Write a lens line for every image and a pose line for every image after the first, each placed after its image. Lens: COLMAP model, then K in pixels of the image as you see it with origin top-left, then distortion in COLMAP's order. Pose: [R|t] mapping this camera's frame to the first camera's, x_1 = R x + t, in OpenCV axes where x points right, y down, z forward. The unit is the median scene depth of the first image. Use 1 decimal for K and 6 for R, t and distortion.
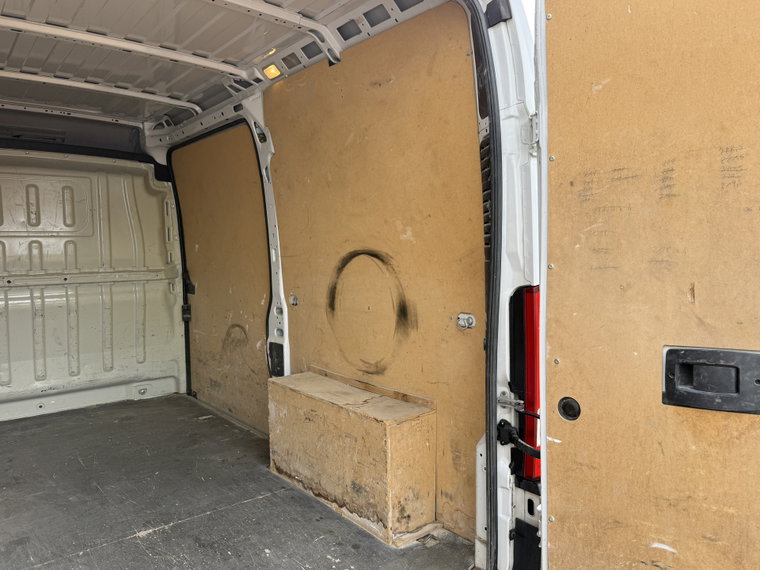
lens RADIAL K [[569.1, 0, 380.0], [0, 569.1, 285.0], [0, 0, 1]] dist [0.094998, -0.137370]
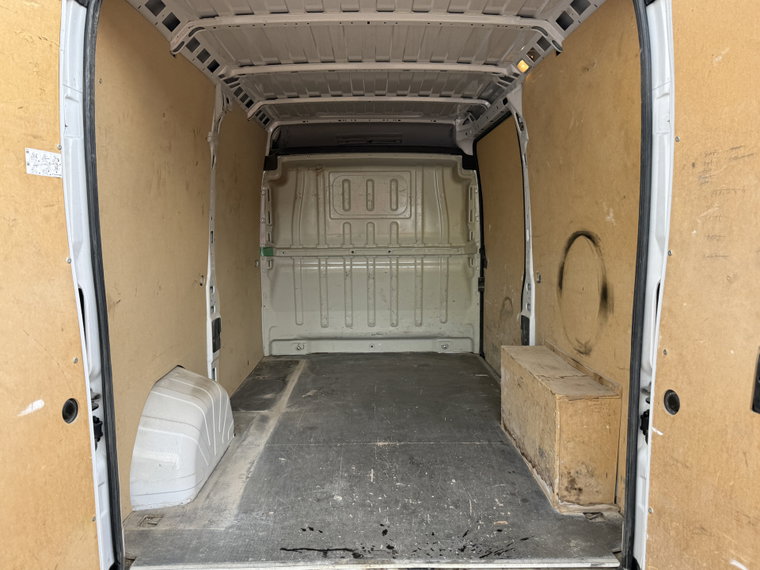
lens RADIAL K [[566.7, 0, 377.0], [0, 566.7, 282.3], [0, 0, 1]] dist [0.092262, -0.125736]
pose [[0.788140, 0.066224, -0.611923, 0.256456], [-0.043991, 0.997713, 0.051315, -0.005867], [0.613922, -0.013524, 0.789251, -0.027022]]
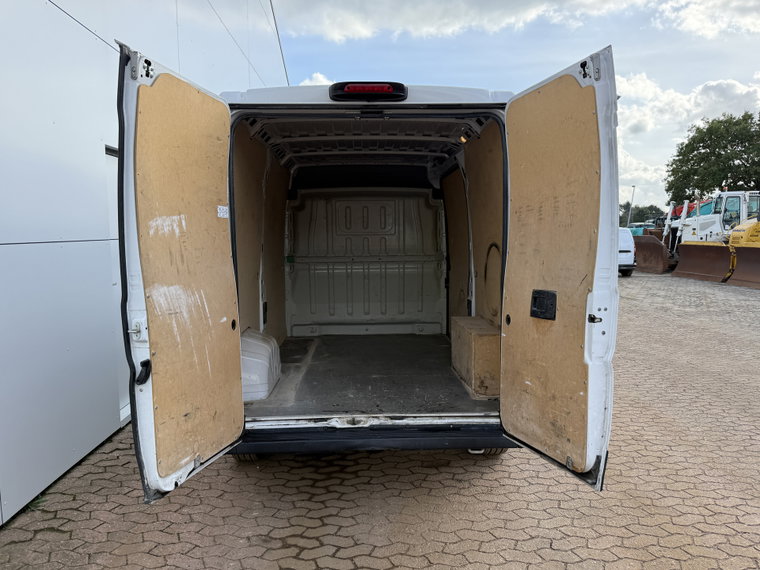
lens RADIAL K [[570.9, 0, 379.4], [0, 570.9, 290.4], [0, 0, 1]] dist [0.091610, -0.124167]
pose [[0.800884, 0.055470, -0.596245, 0.594083], [-0.040601, 0.998439, 0.038352, 0.022874], [0.597442, -0.006508, 0.801886, -0.477484]]
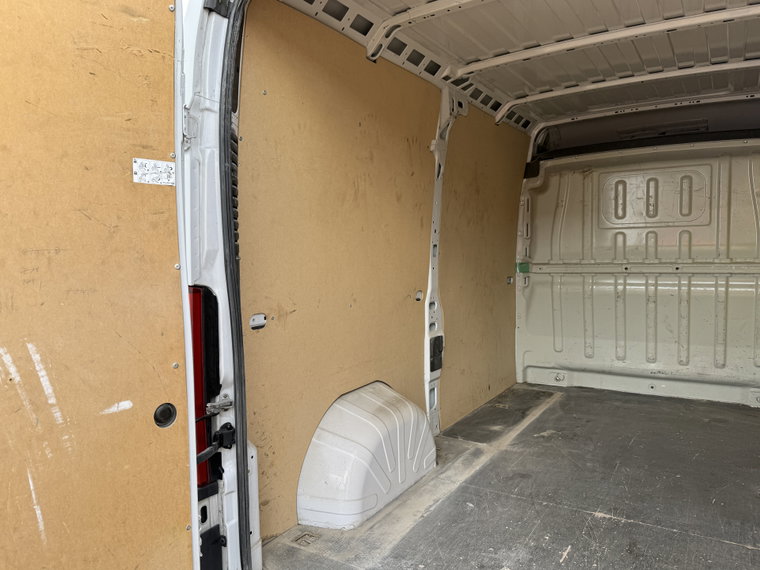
lens RADIAL K [[570.9, 0, 379.4], [0, 570.9, 290.4], [0, 0, 1]] dist [0.091610, -0.124167]
pose [[0.339427, 0.073015, -0.937794, 0.278341], [-0.051358, 0.996934, 0.059031, -0.005722], [0.939229, 0.028127, 0.342137, 0.189423]]
